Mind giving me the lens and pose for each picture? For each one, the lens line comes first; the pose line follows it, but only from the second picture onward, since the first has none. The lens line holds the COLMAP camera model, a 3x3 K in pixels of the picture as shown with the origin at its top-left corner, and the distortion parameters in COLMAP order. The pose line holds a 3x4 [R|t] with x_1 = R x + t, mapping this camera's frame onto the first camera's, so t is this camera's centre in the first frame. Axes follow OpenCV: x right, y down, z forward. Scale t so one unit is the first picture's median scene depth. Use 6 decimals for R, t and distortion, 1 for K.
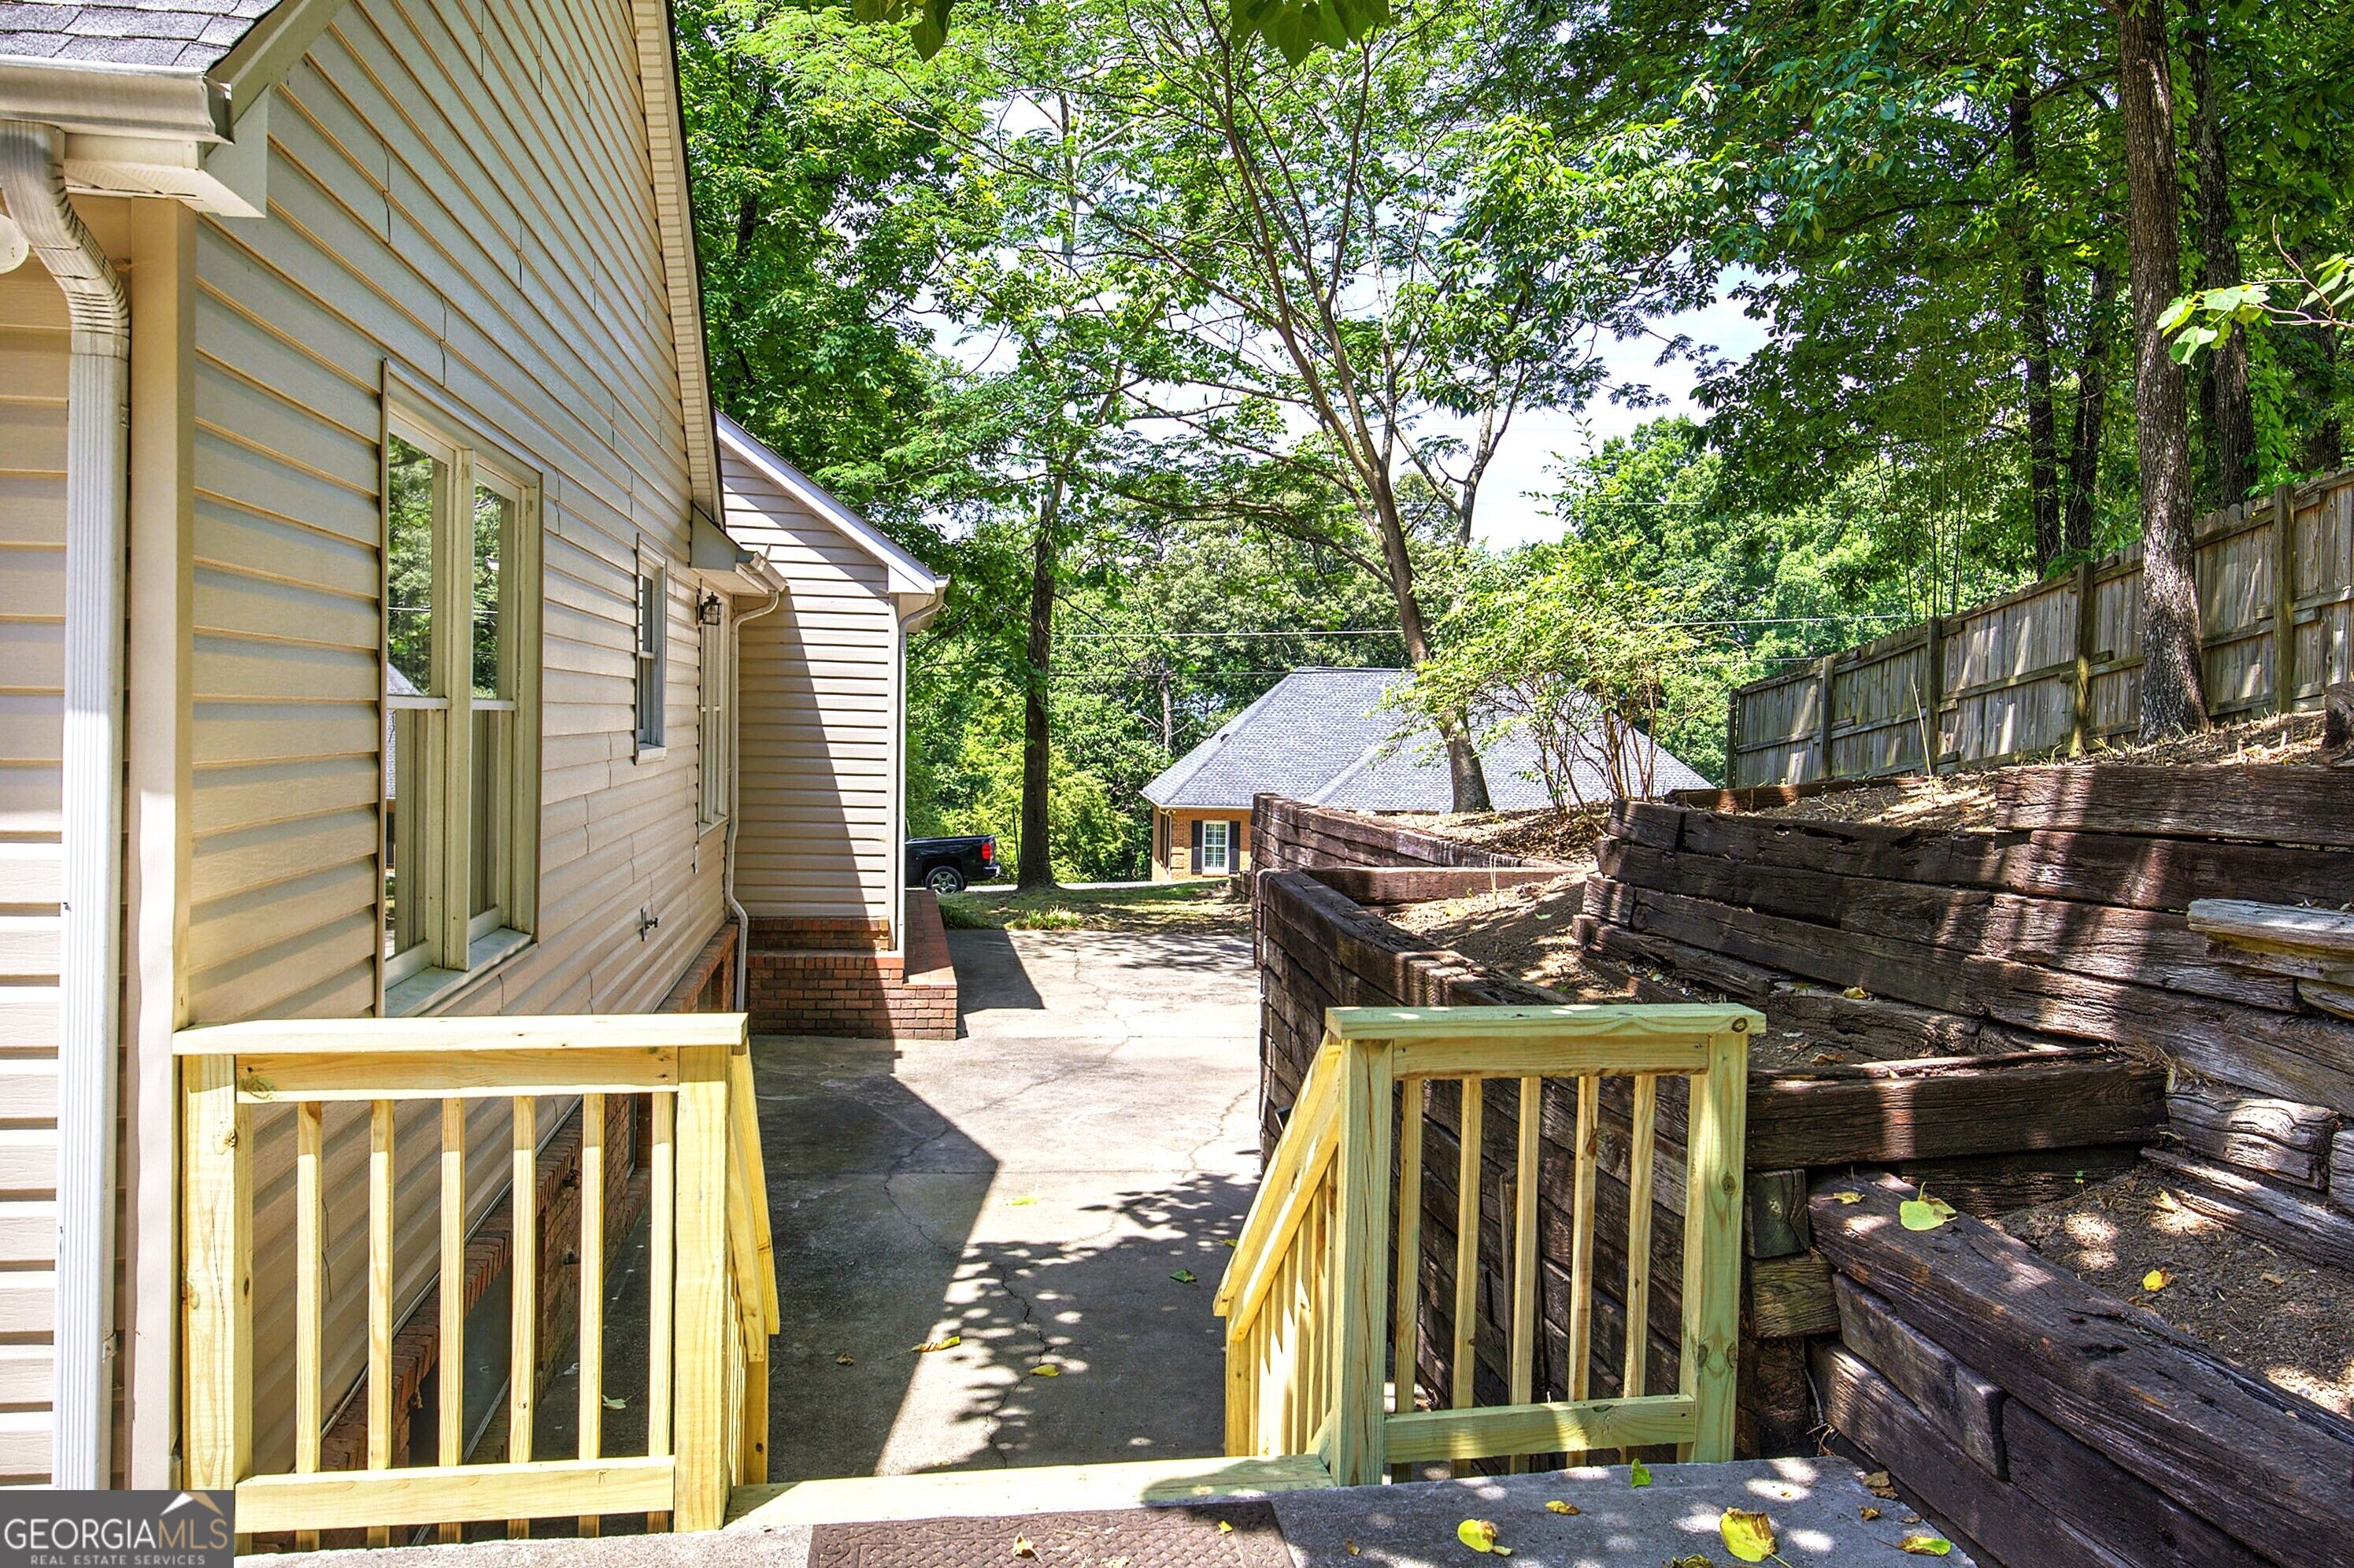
lens RADIAL K [[1759.9, 0, 1179.5], [0, 1759.9, 777.6], [0, 0, 1]] dist [-0.006911, 0.002518]
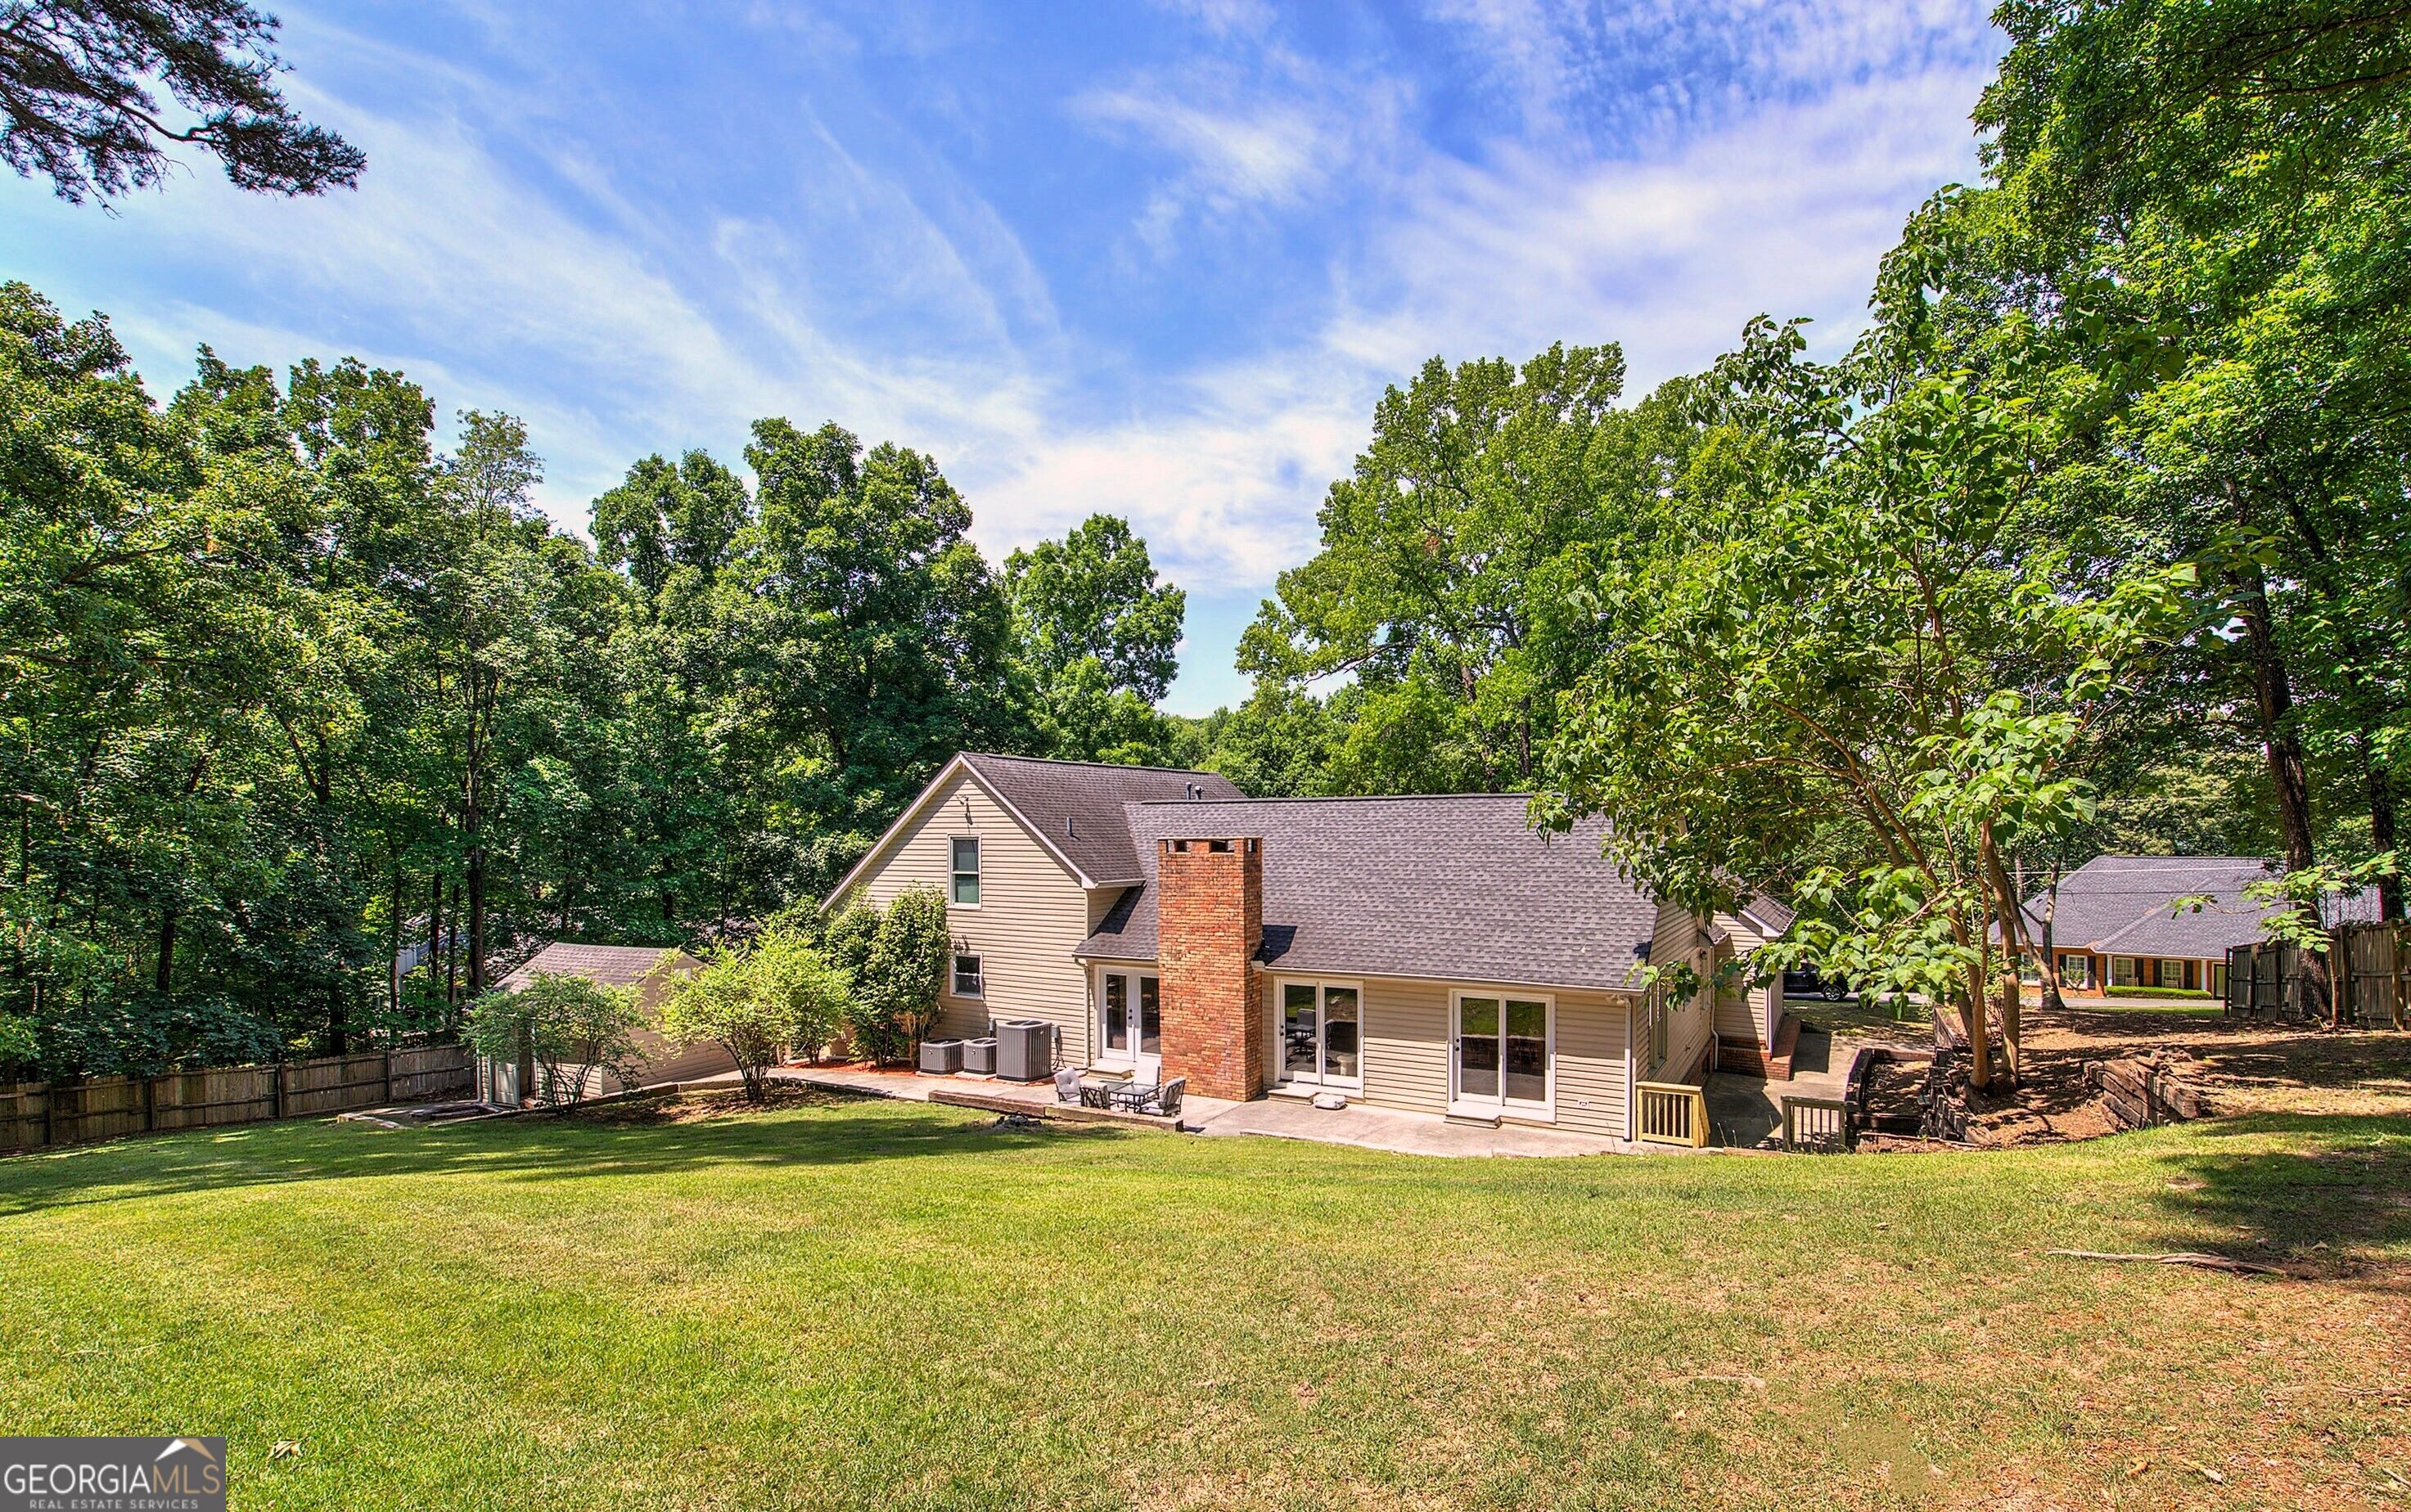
lens RADIAL K [[1080.0, 0, 1271.4], [0, 1080.0, 827.4], [0, 0, 1]] dist [-0.001094, 0.003328]
pose [[0.791768, -0.021798, -0.610433, 1.351228], [-0.001511, 0.999290, -0.037644, -0.942073], [0.610820, 0.030727, 0.791173, -4.523579]]
